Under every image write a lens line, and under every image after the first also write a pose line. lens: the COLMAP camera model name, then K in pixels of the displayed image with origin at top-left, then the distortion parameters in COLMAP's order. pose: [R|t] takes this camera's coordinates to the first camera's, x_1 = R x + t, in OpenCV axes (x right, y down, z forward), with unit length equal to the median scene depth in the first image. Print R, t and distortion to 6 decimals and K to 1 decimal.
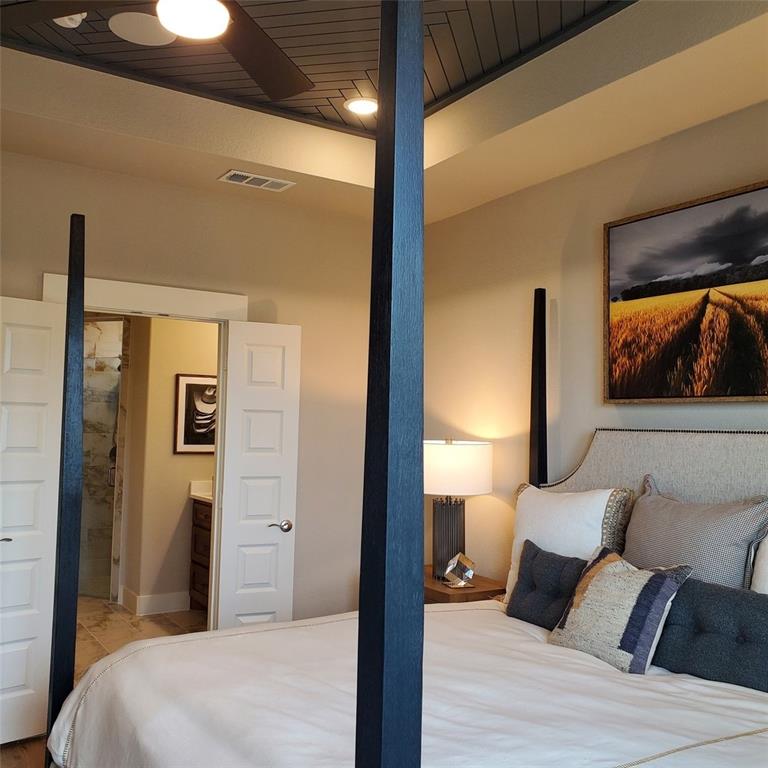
lens RADIAL K [[814.0, 0, 382.5], [0, 814.0, 385.2], [0, 0, 1]] dist [0.028597, 0.000000]
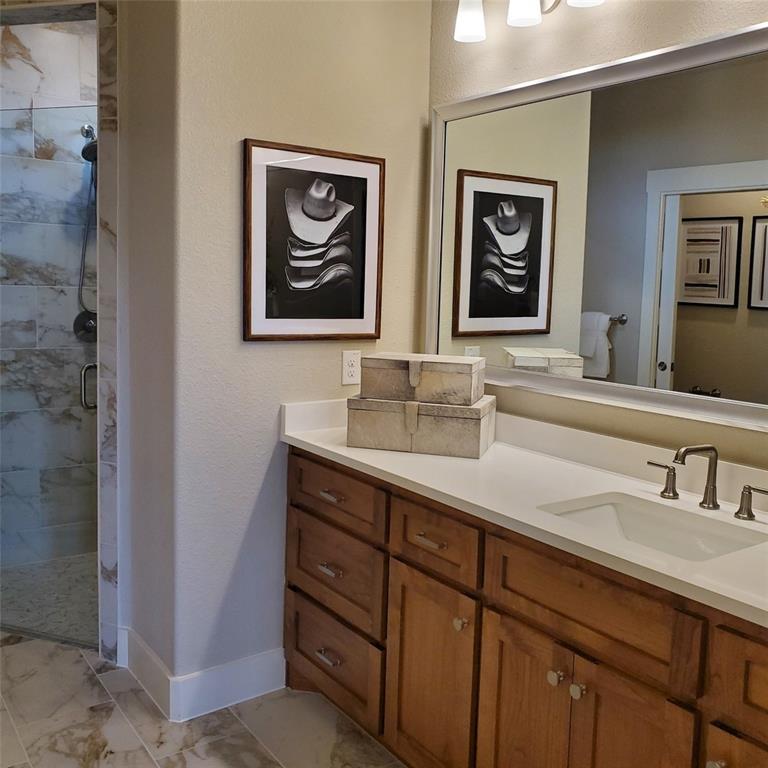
lens RADIAL K [[814.0, 0, 383.7], [0, 814.0, 380.5], [0, 0, 1]] dist [0.028597, 0.000000]
pose [[0.998229, 0.003880, 0.059370, -0.204075], [-0.014167, 0.984669, 0.173859, 0.030734], [-0.057785, -0.174392, 0.982979, 0.572952]]
